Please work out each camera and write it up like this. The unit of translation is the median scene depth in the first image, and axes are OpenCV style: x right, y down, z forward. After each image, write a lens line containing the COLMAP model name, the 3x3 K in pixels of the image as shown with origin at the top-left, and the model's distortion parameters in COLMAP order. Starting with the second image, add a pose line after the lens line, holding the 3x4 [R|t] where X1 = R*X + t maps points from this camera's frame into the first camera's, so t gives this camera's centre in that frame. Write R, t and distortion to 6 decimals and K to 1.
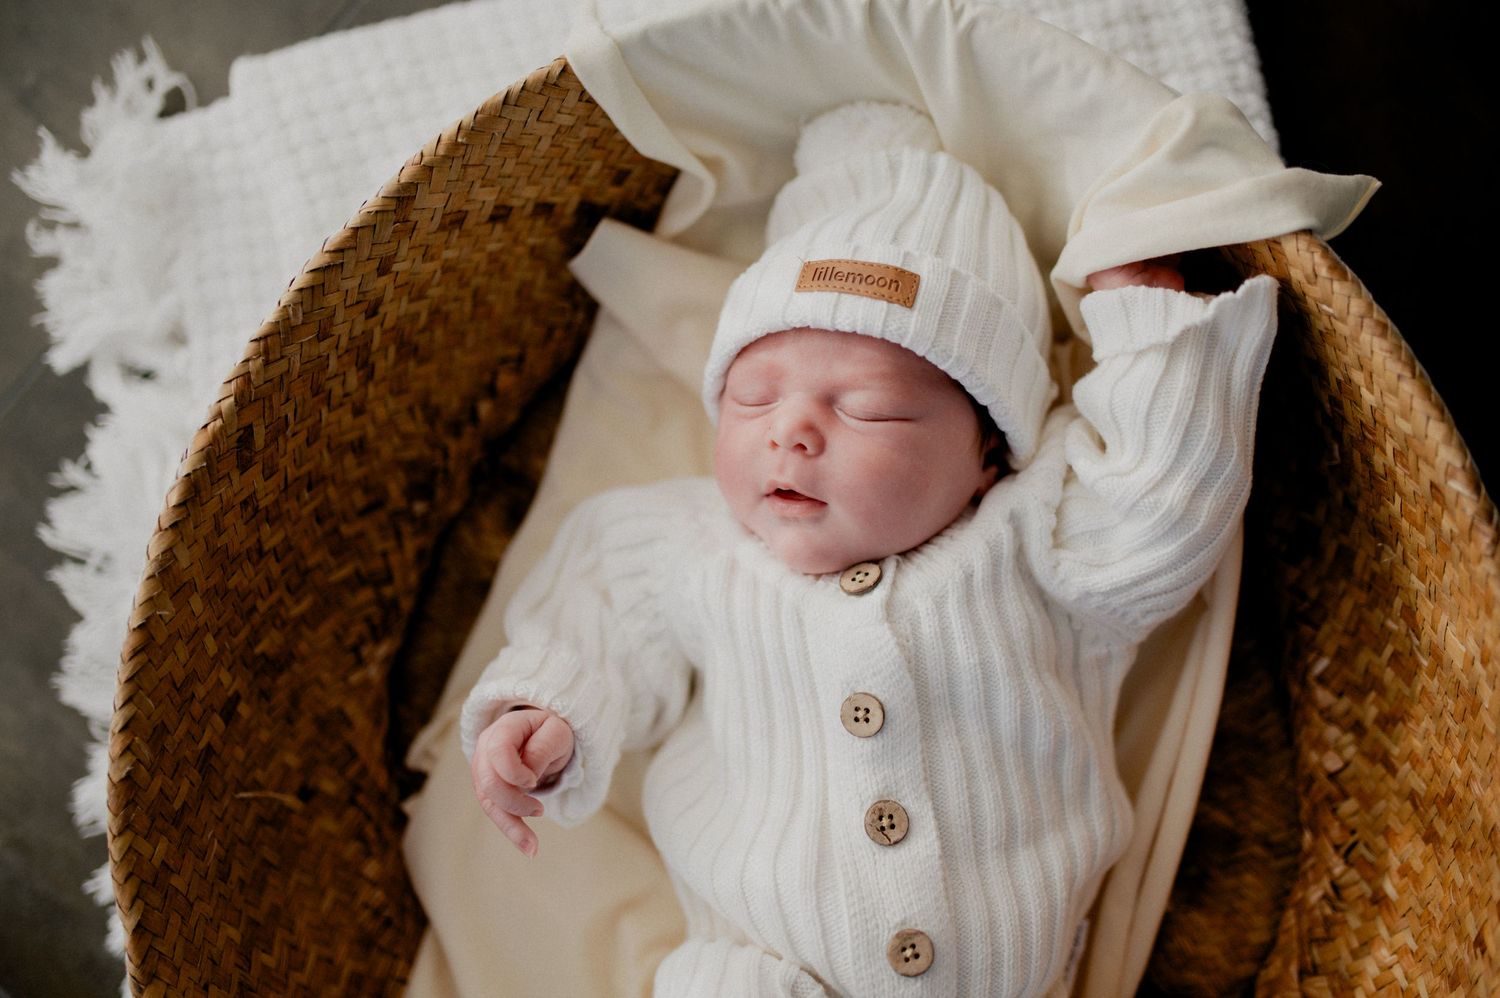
lens RADIAL K [[1779.5, 0, 678.7], [0, 1779.5, 495.5], [0, 0, 1]] dist [0.007488, 0.024084]
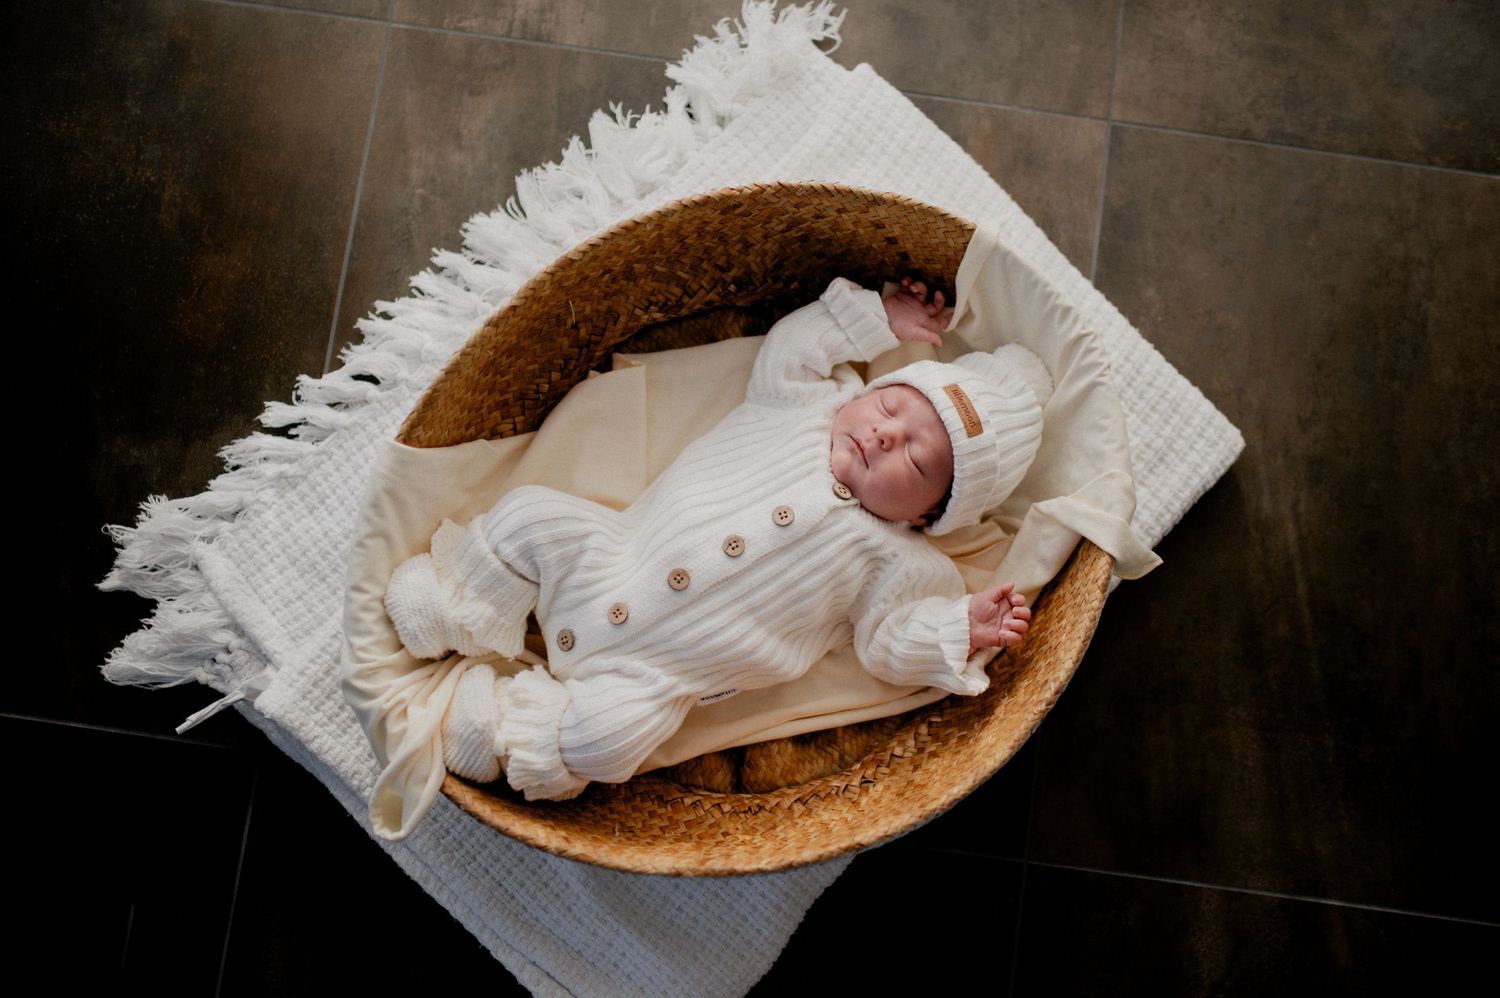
lens RADIAL K [[1779.5, 0, 678.7], [0, 1779.5, 495.5], [0, 0, 1]] dist [0.007488, 0.024084]
pose [[0.568927, 0.820798, 0.051118, -0.098752], [-0.821611, 0.569992, -0.008045, 0.201839], [-0.035740, -0.037422, 0.998660, -0.924182]]
